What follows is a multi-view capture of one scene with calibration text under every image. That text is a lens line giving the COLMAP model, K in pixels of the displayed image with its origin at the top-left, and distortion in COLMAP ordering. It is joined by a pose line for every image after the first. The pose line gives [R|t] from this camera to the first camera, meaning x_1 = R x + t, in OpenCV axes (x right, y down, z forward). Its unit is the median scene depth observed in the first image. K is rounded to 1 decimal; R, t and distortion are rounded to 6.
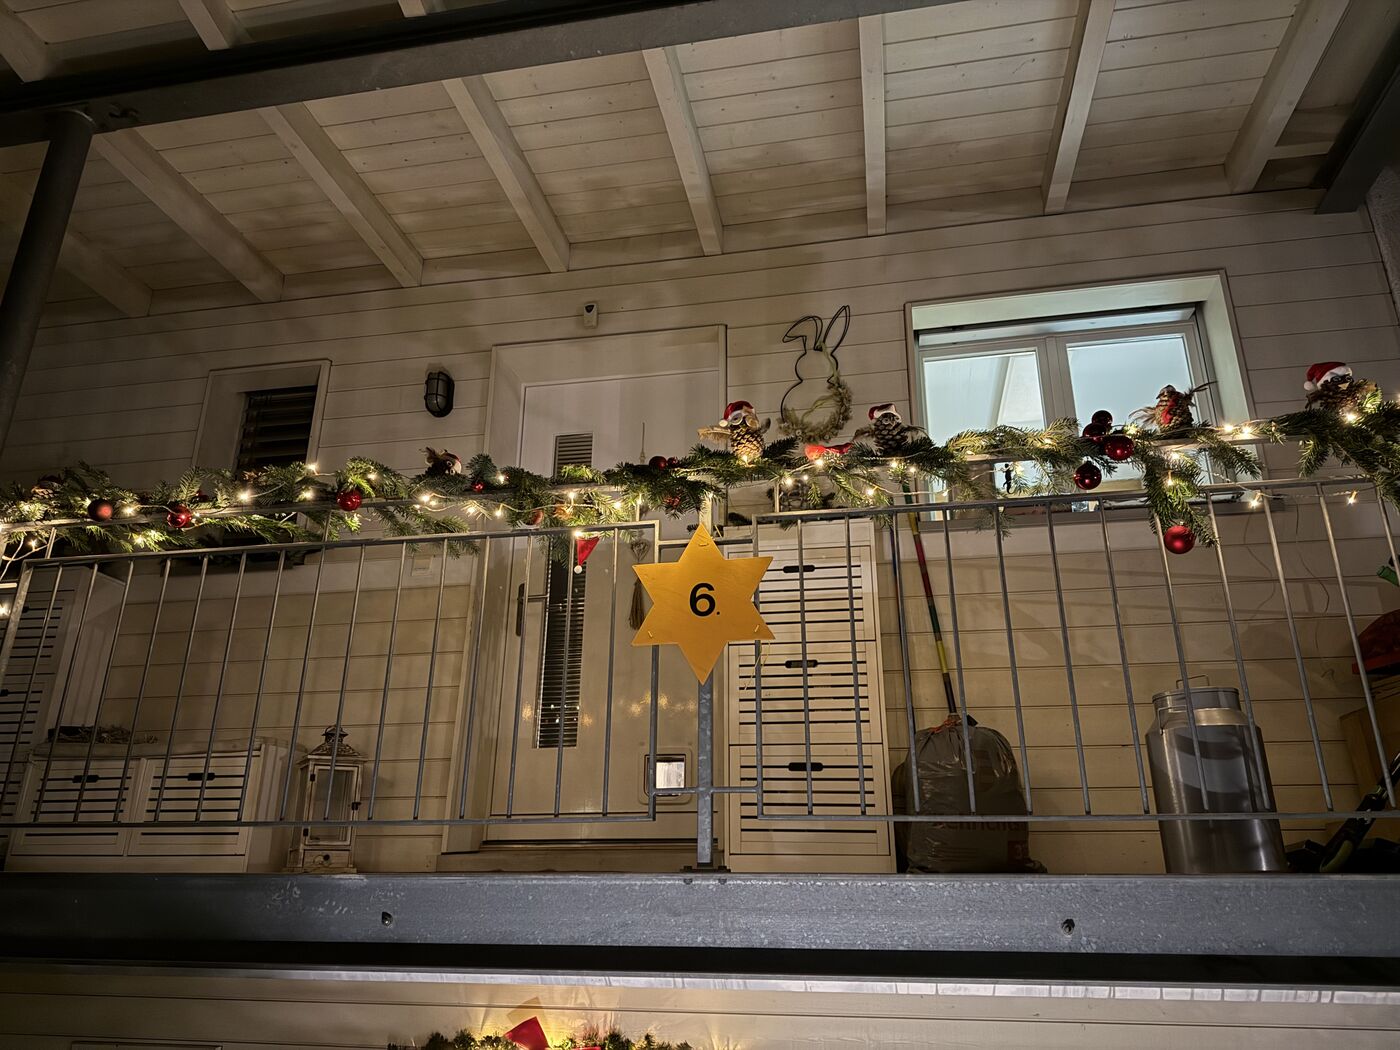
lens RADIAL K [[970.9, 0, 698.6], [0, 970.9, 546.1], [0, 0, 1]] dist [0.028684, -0.052577]
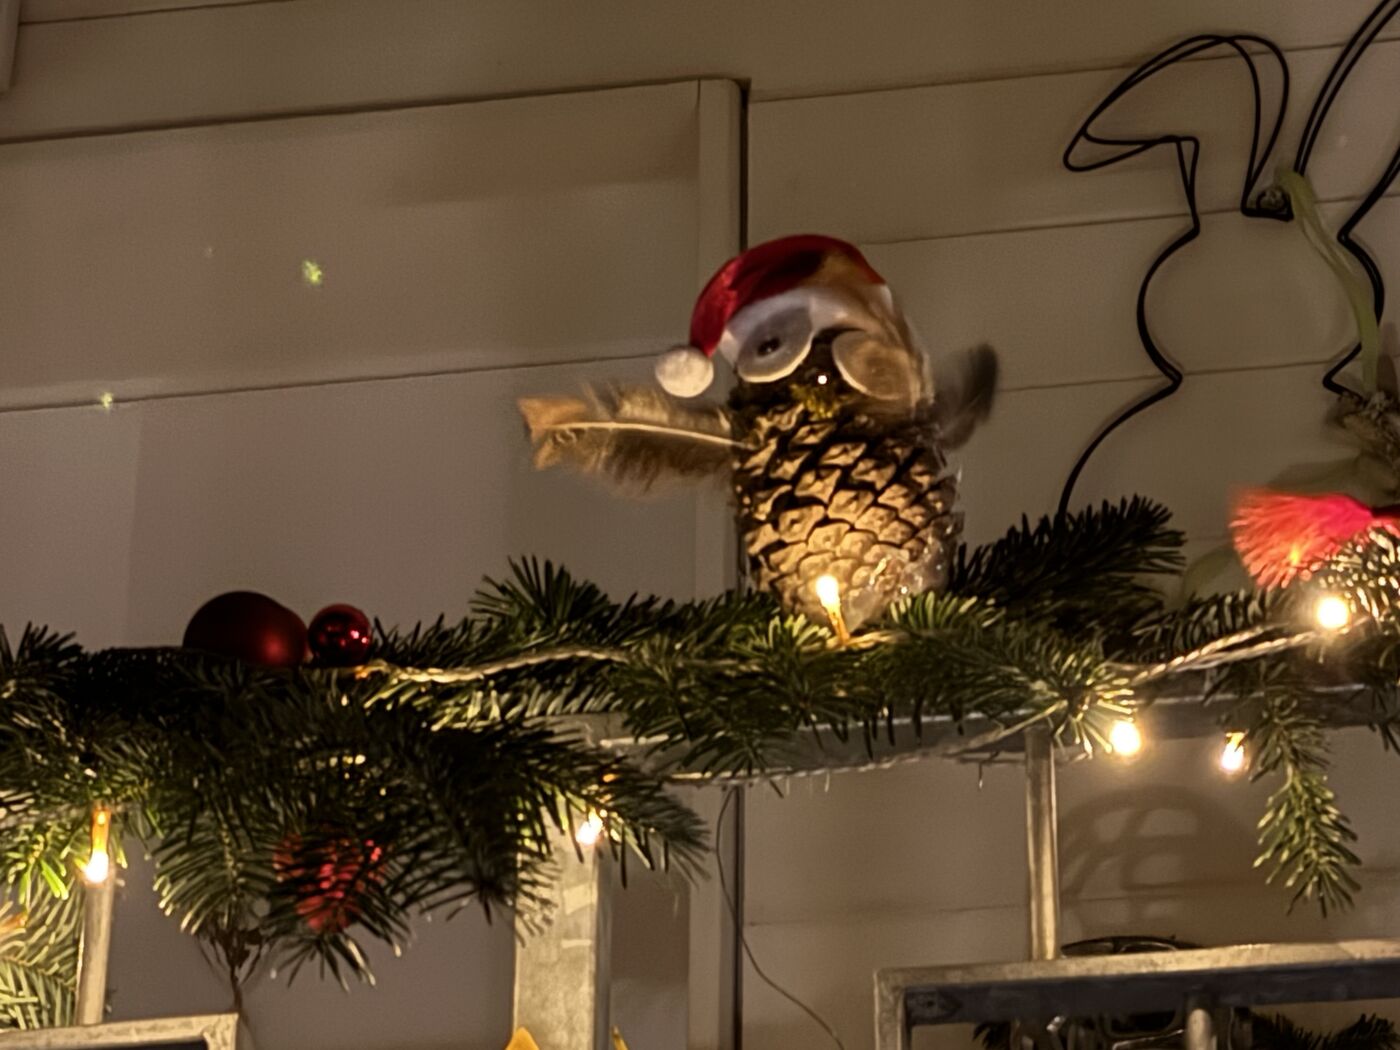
lens RADIAL K [[4814.7, 0, 700.0], [0, 4814.7, 525.0], [0, 0, 1]] dist [0.154203, 1.030406]
pose [[0.999900, 0.007968, 0.011723, 0.019223], [-0.005490, 0.980197, -0.197950, 0.043716], [-0.013068, 0.197866, 0.980142, 0.273983]]
